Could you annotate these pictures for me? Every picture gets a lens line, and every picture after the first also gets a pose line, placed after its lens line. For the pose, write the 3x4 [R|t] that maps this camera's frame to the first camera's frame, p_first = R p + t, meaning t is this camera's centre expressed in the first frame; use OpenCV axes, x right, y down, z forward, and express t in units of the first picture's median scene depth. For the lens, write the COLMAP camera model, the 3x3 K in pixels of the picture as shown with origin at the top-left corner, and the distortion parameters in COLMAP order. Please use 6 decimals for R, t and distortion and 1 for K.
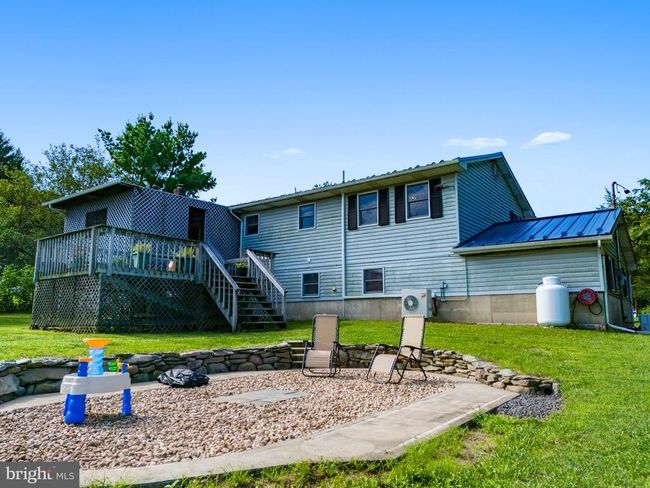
lens RADIAL K [[469.7, 0, 325.0], [0, 469.7, 244.0], [0, 0, 1]] dist [0.044071, 0.000027]
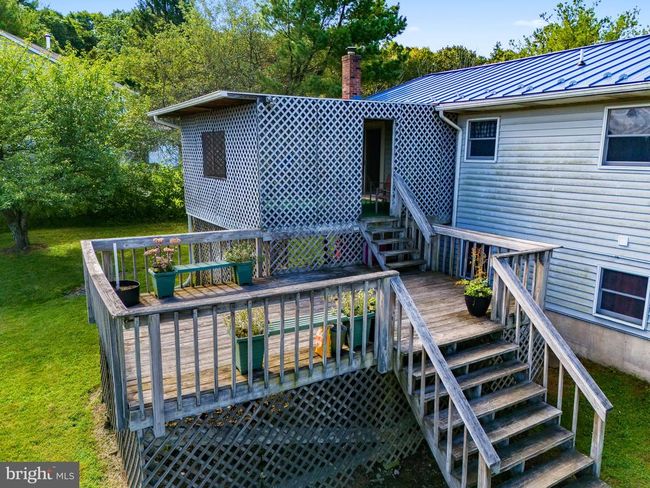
lens RADIAL K [[469.7, 0, 325.0], [0, 469.7, 244.0], [0, 0, 1]] dist [0.044071, 0.000027]
pose [[0.930152, 0.077780, -0.358841, -0.155423], [0.053195, 0.938448, 0.341299, -0.153792], [0.363300, -0.336549, 0.868762, 0.580113]]
